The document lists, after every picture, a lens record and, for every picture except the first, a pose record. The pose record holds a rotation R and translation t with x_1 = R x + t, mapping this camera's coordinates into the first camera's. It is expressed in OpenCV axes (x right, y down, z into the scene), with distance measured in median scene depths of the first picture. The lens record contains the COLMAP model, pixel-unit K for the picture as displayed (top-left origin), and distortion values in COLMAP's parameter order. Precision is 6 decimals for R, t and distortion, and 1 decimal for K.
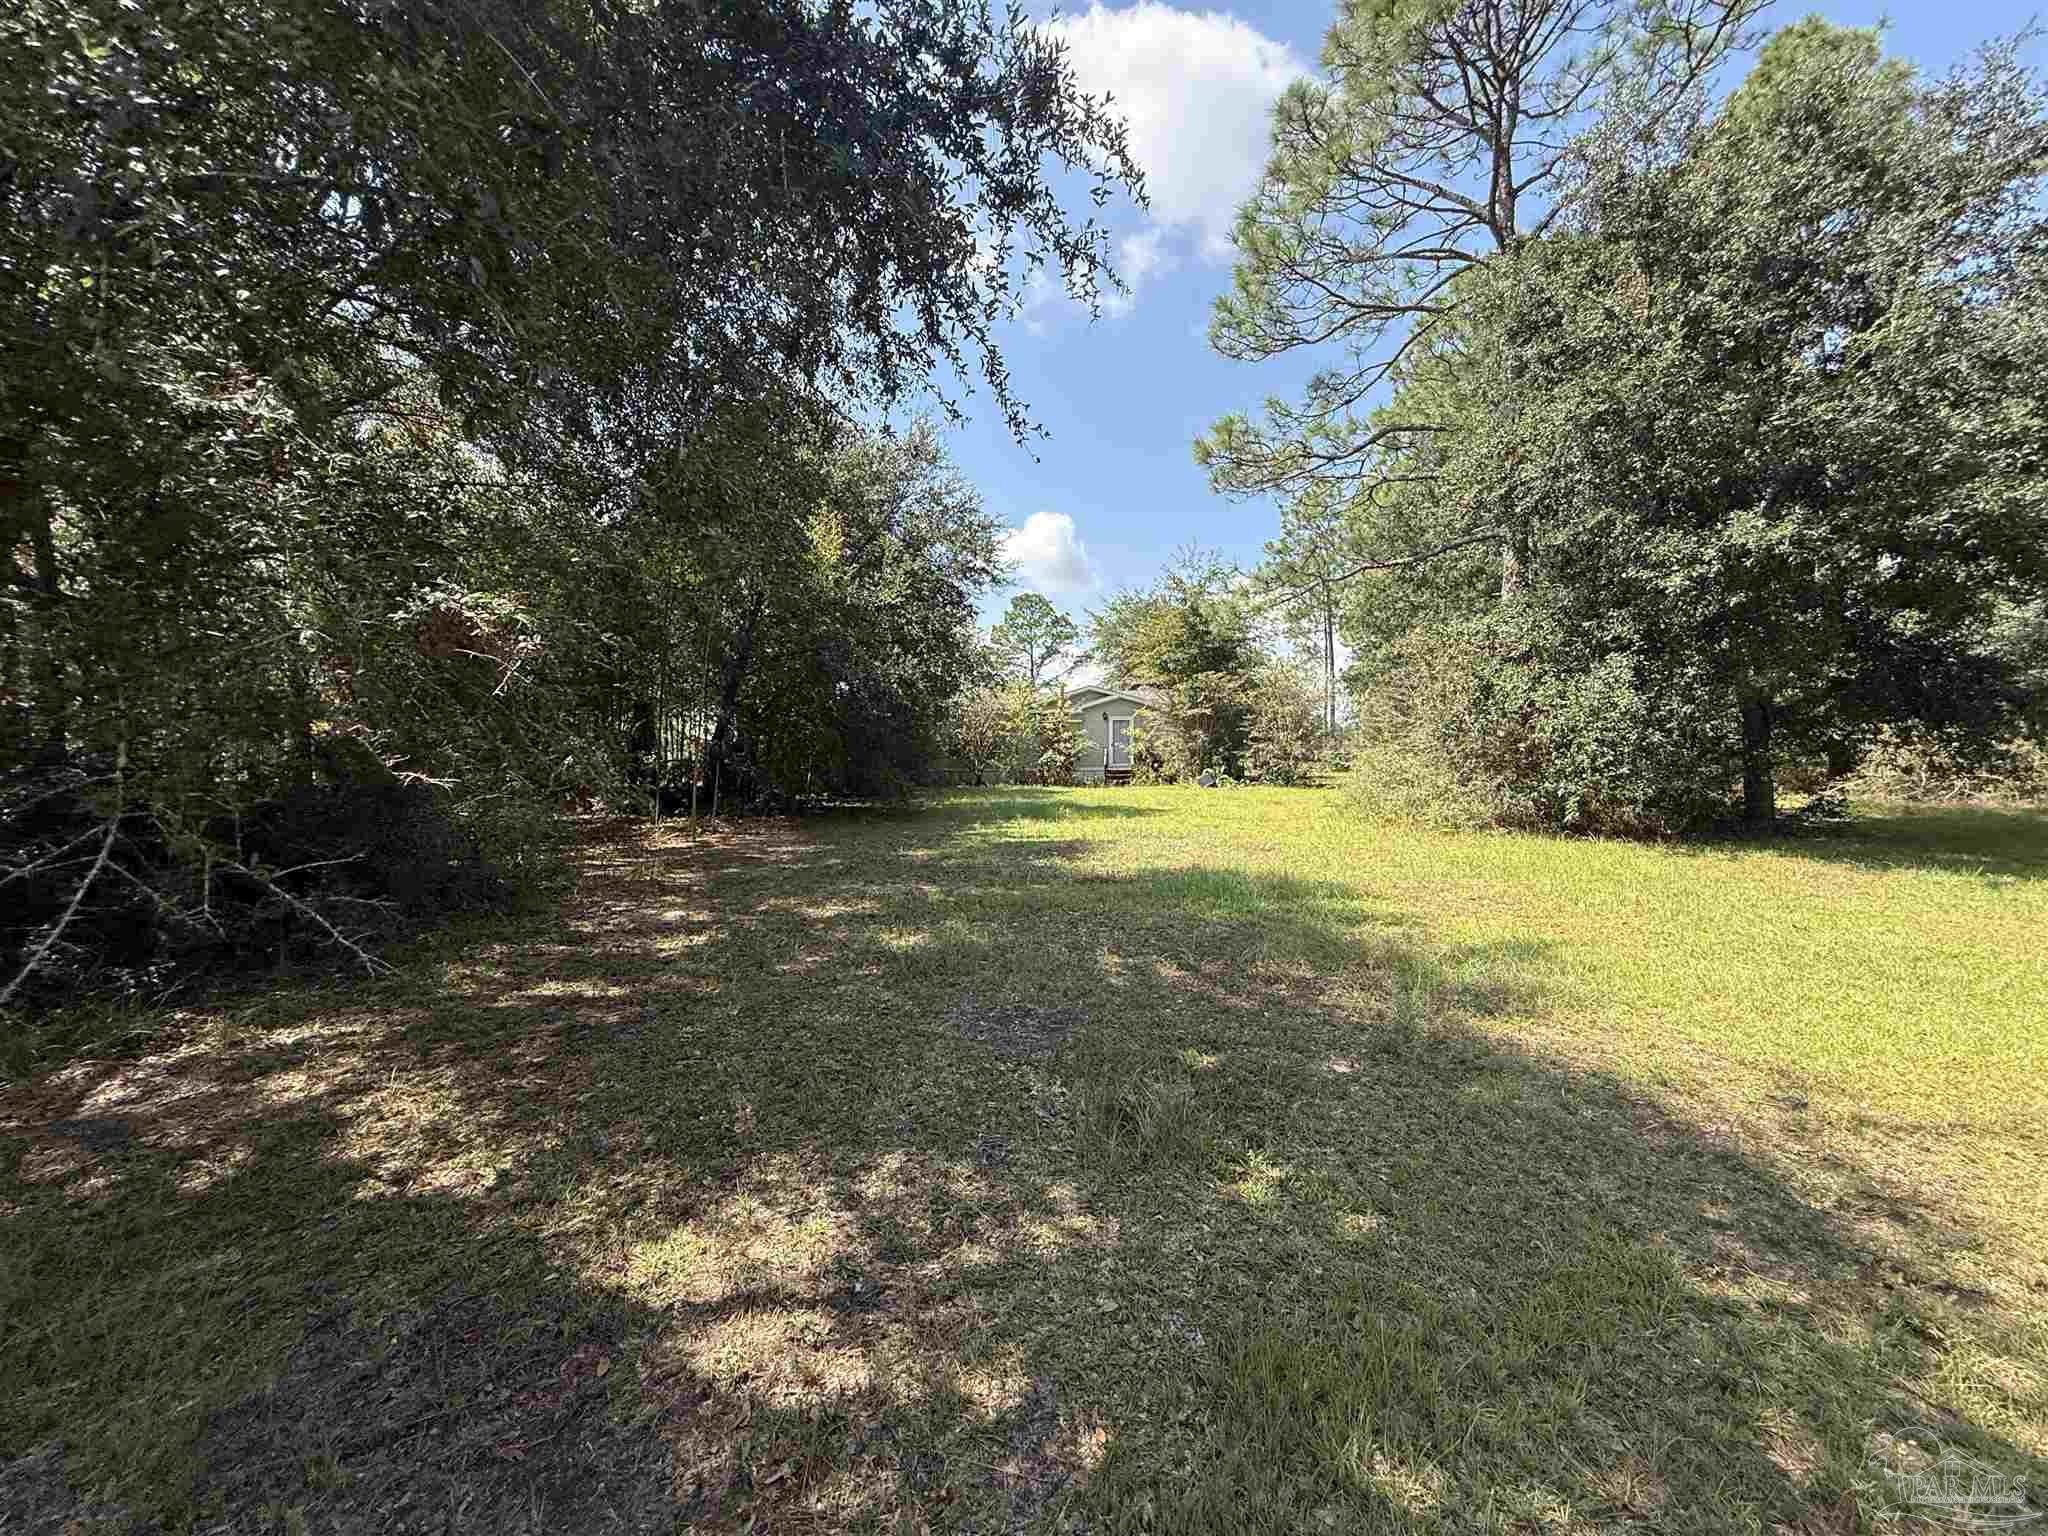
lens RADIAL K [[819.6, 0, 1017.9], [0, 819.6, 769.1], [0, 0, 1]] dist [0.010430, -0.001141]
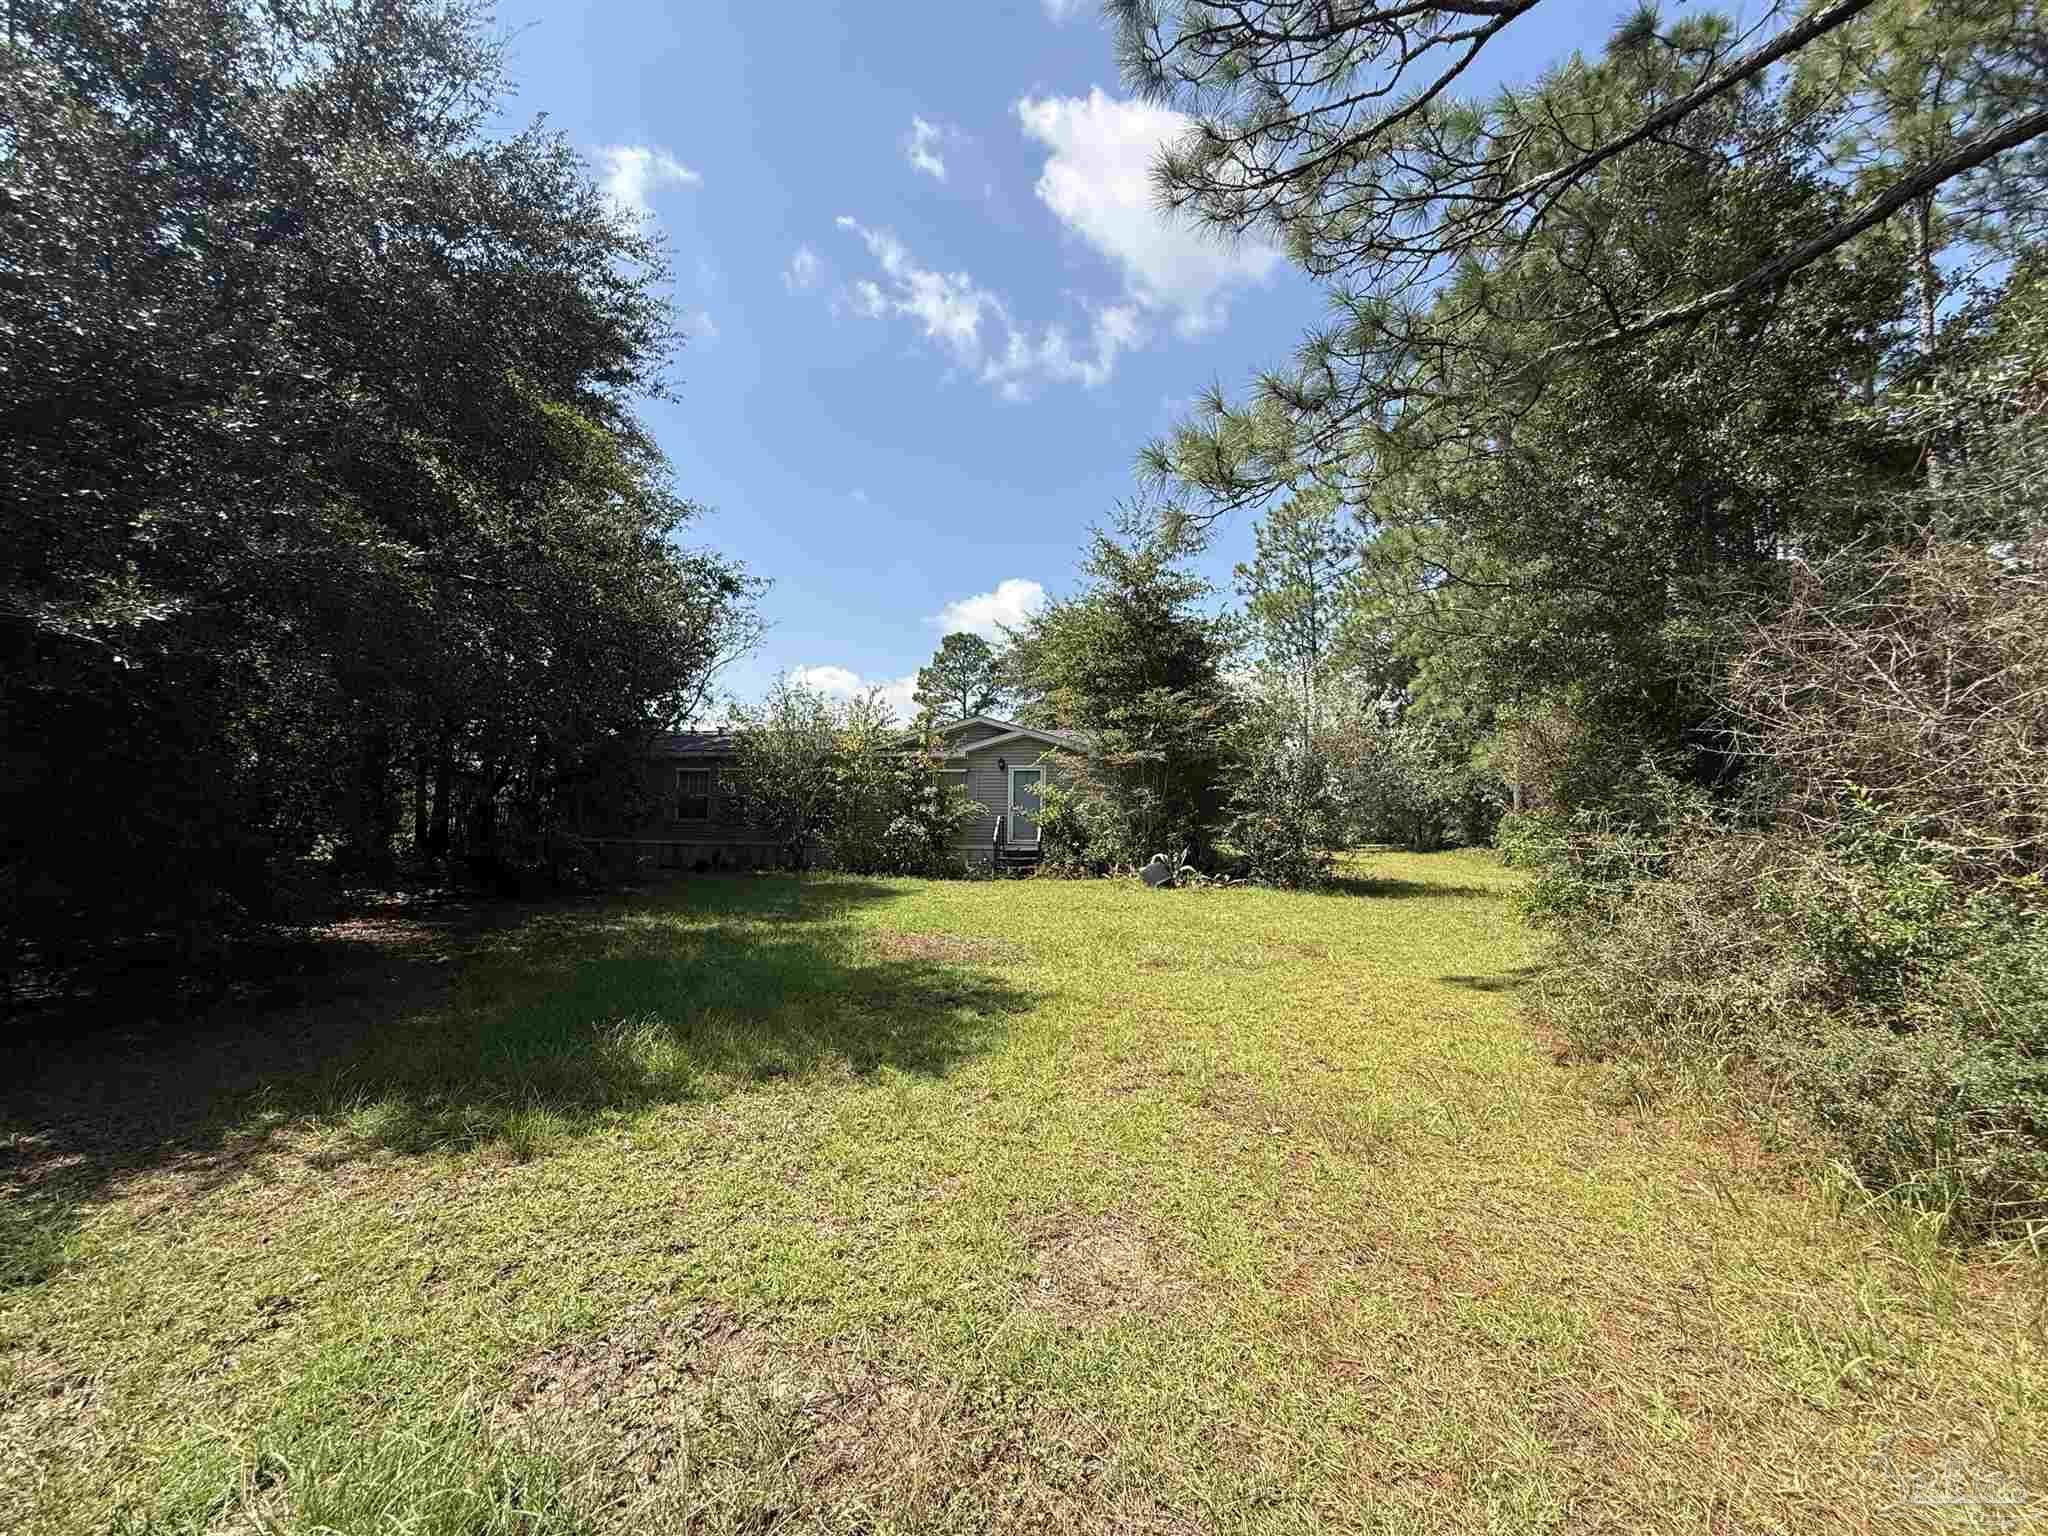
lens RADIAL K [[819.6, 0, 1023.3], [0, 819.6, 768.8], [0, 0, 1]] dist [0.010430, -0.001141]
pose [[0.998401, 0.024065, 0.051153, 0.097574], [-0.020008, 0.996721, -0.078397, -0.012304], [-0.052872, 0.077248, 0.995609, 0.394331]]
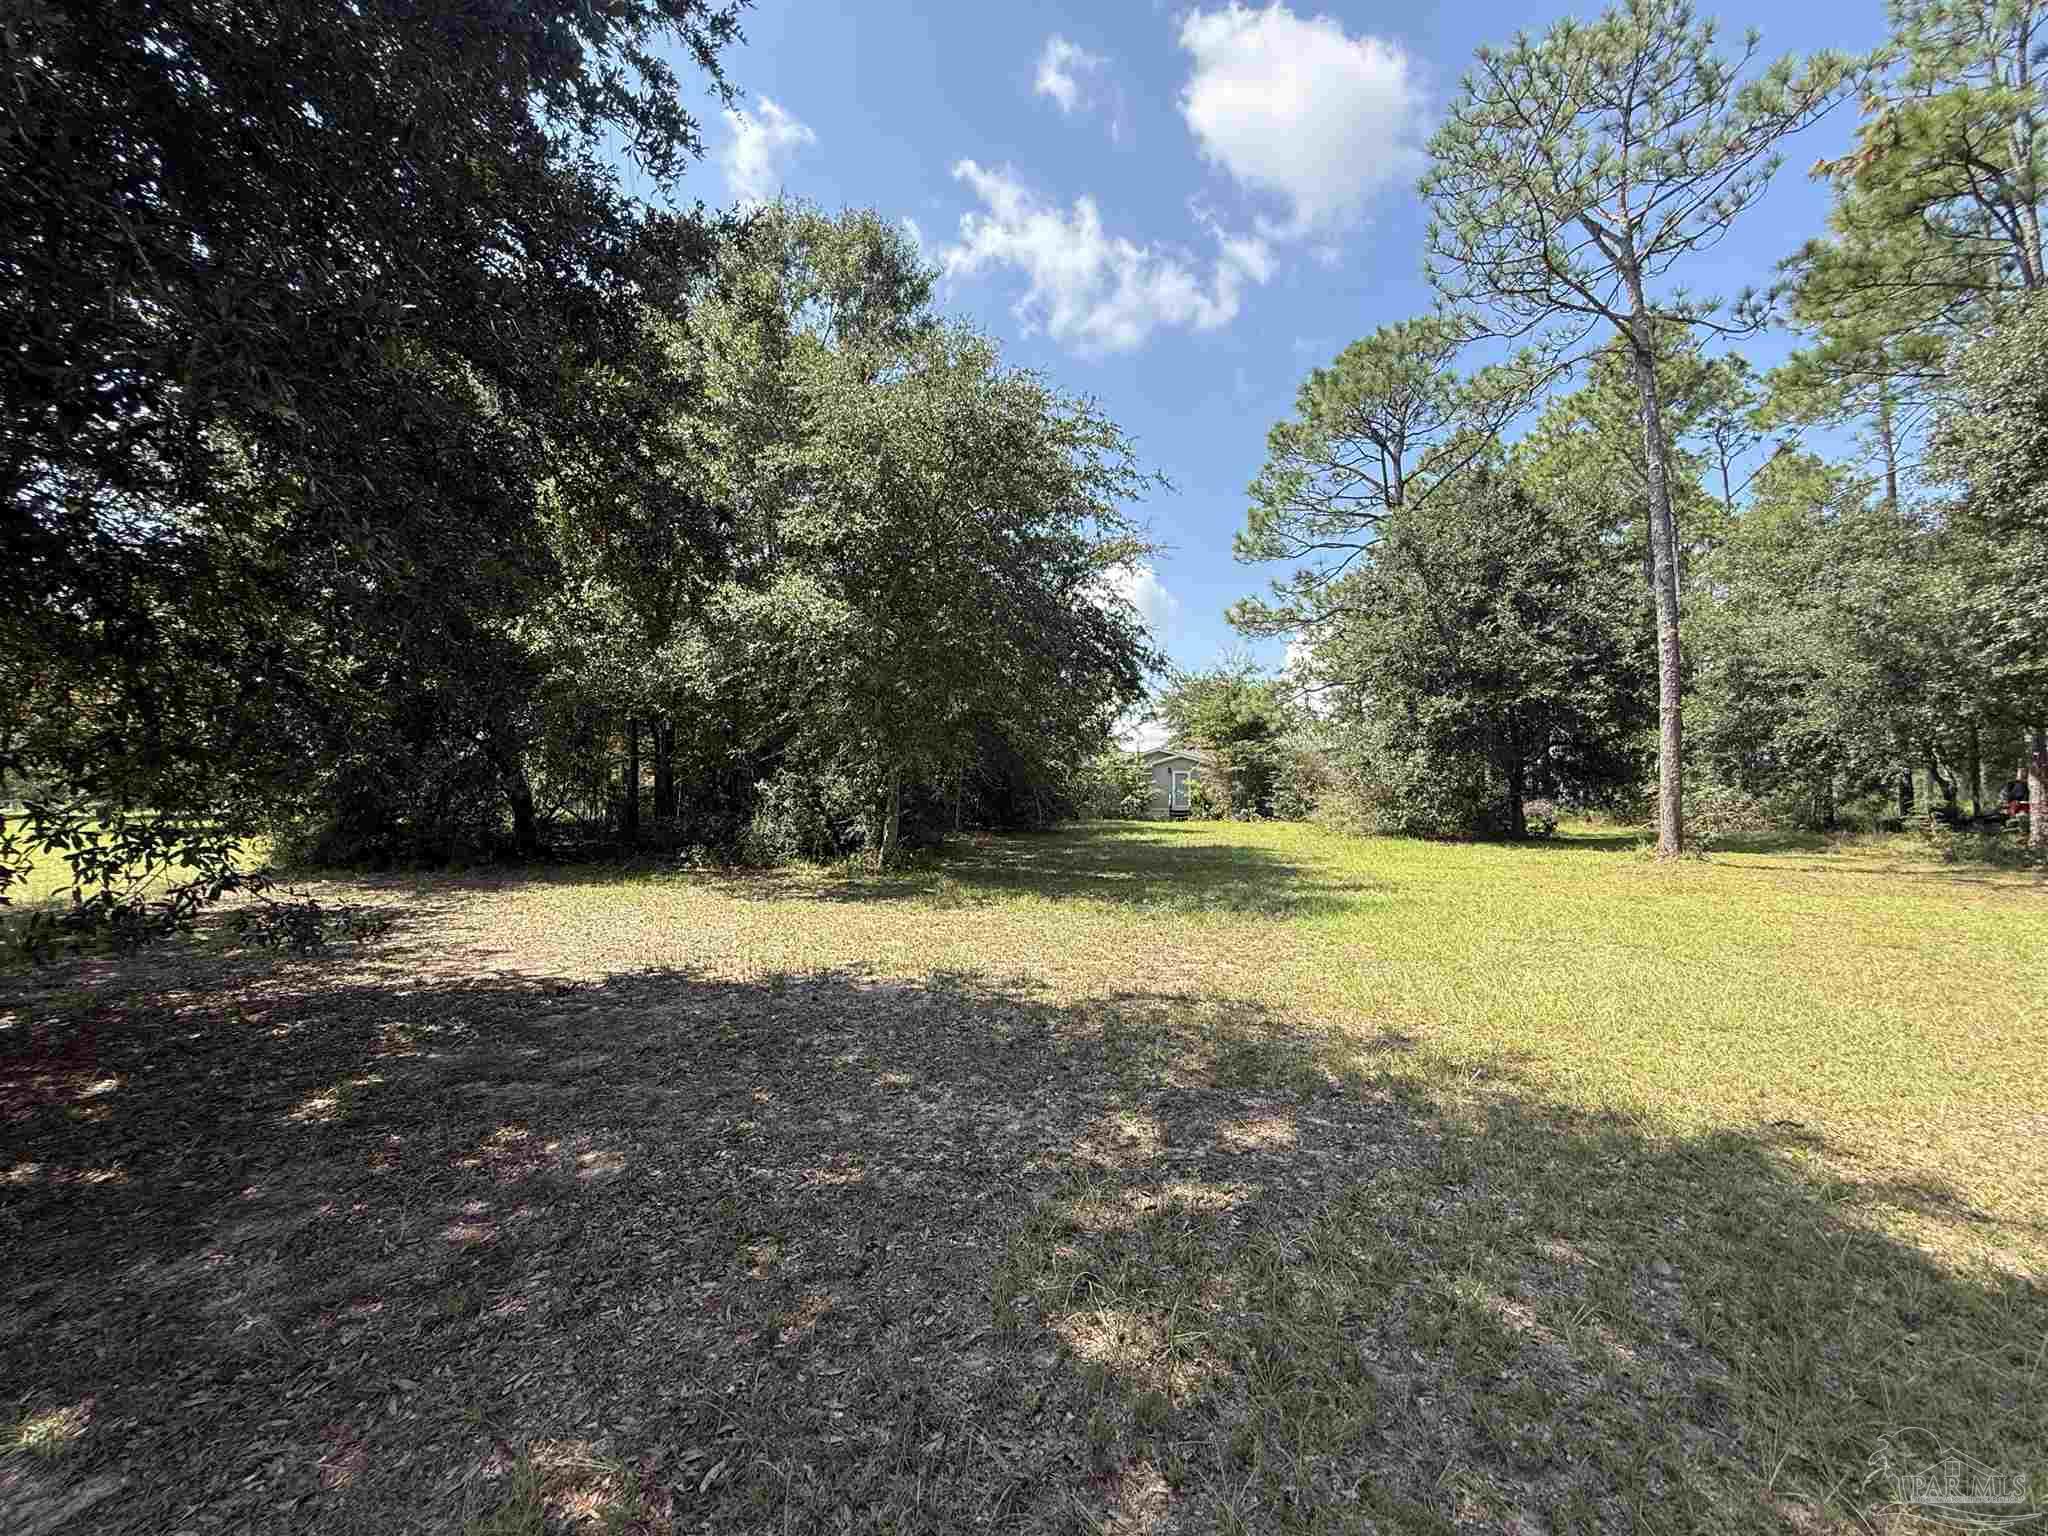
lens RADIAL K [[819.6, 0, 1025.3], [0, 819.6, 774.3], [0, 0, 1]] dist [0.010430, -0.001141]
pose [[0.997829, 0.008340, -0.065328, -0.047274], [-0.011620, 0.998682, -0.050002, 0.013739], [0.064825, 0.050653, 0.996610, -0.400916]]
